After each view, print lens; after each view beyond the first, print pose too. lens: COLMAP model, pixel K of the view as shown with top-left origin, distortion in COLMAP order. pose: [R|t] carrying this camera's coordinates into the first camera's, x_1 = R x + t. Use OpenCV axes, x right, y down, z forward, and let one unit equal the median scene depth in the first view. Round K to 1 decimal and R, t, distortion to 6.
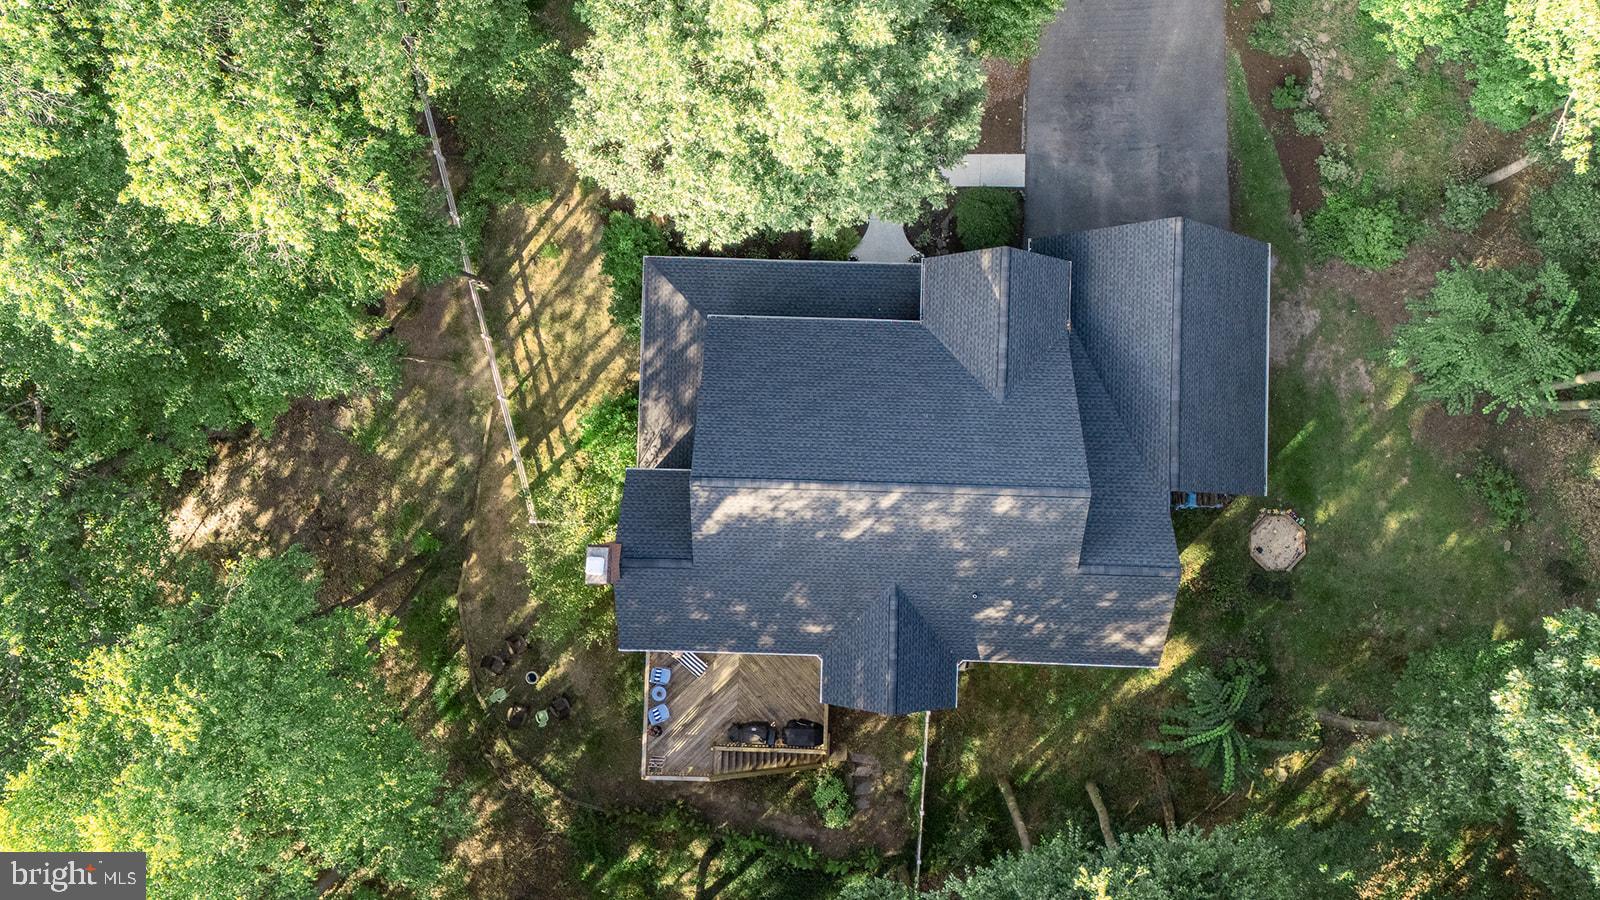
lens RADIAL K [[1307.0, 0, 796.9], [0, 1307.0, 446.8], [0, 0, 1]] dist [0.049950, -0.056516]
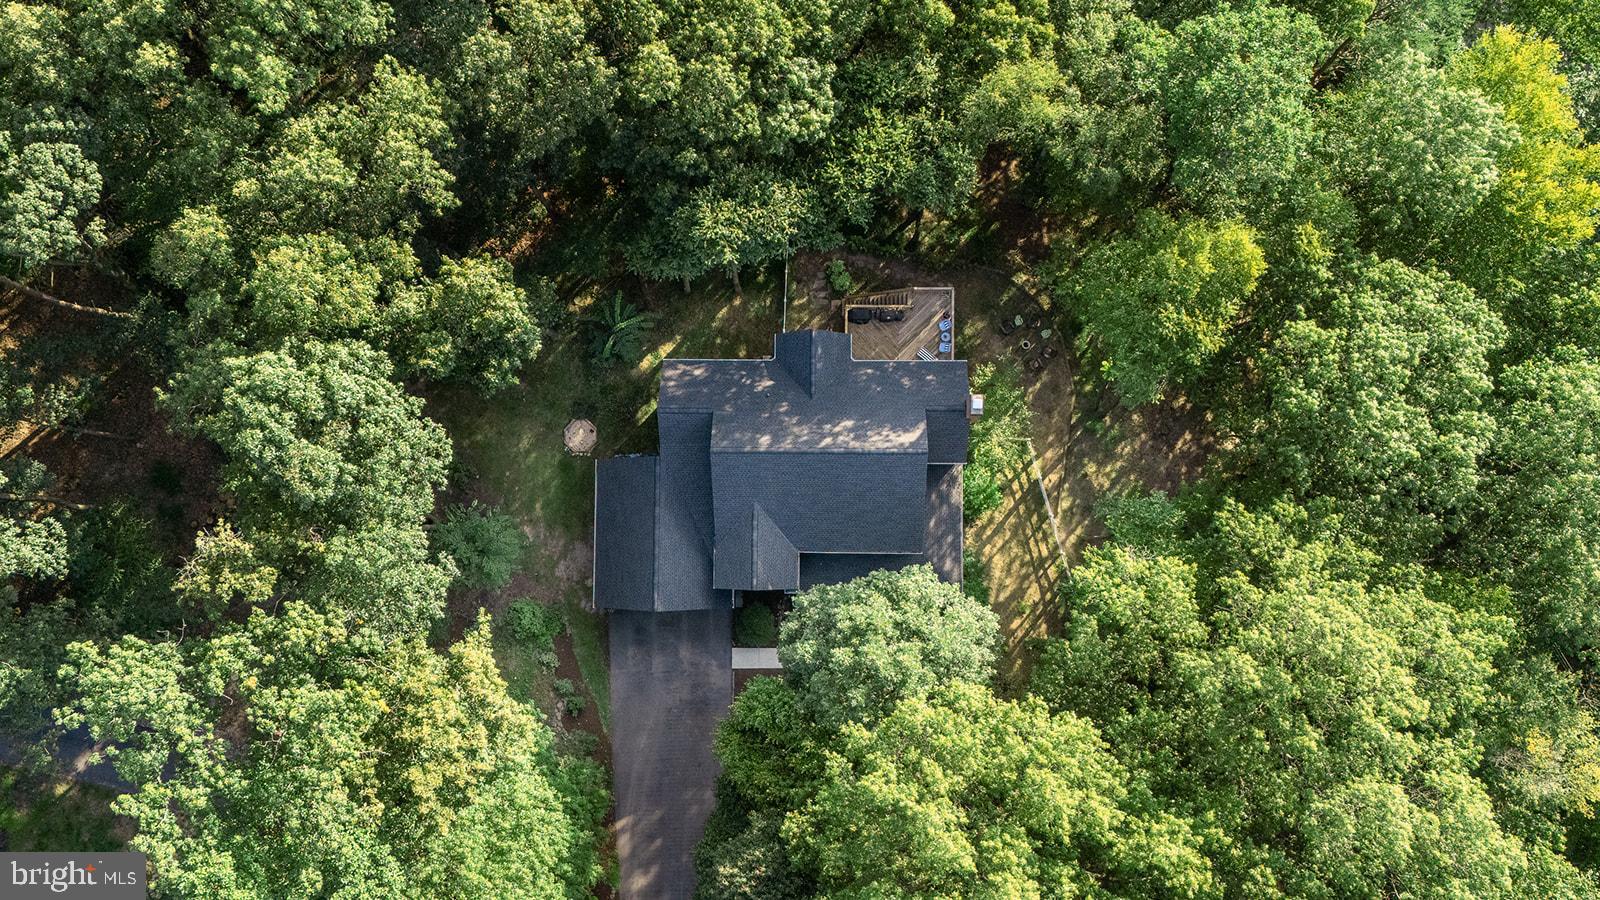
lens RADIAL K [[1307.0, 0, 812.4], [0, 1307.0, 455.6], [0, 0, 1]] dist [0.049950, -0.056516]
pose [[-0.999353, 0.023969, 0.026827, 0.025396], [-0.021157, -0.994703, 0.100585, -0.129234], [0.029096, 0.099952, 0.994567, -0.666091]]
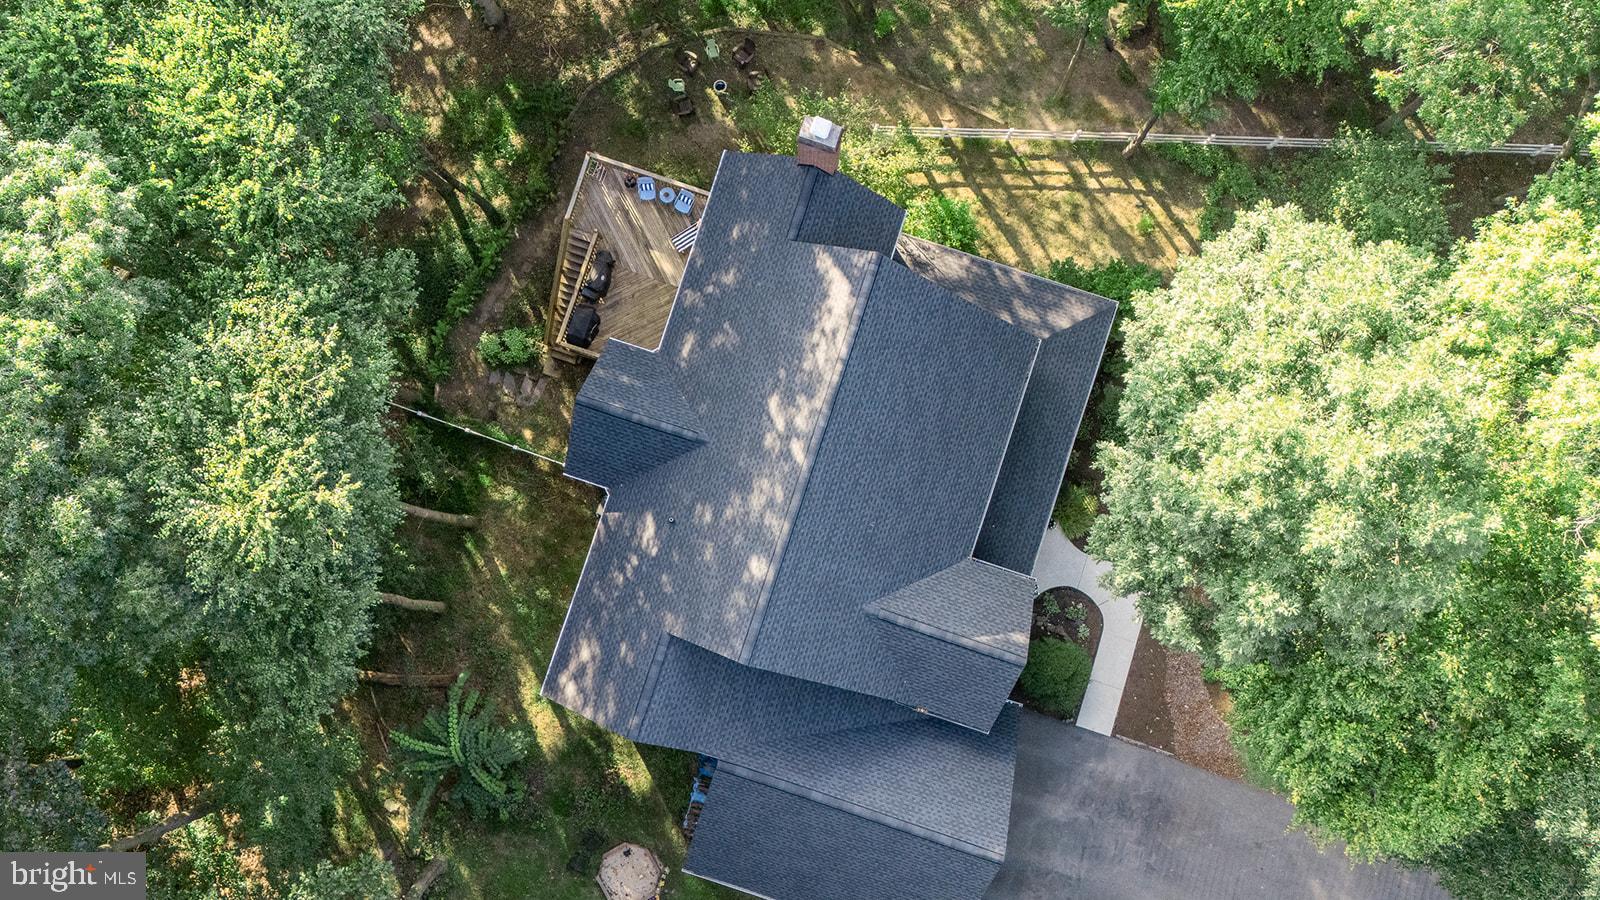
lens RADIAL K [[1307.0, 0, 801.6], [0, 1307.0, 449.7], [0, 0, 1]] dist [0.049950, -0.056516]
pose [[-0.284795, 0.957310, -0.049492, 0.091782], [-0.957929, -0.282305, 0.051731, -0.006905], [0.035551, 0.062143, 0.997434, 0.064123]]
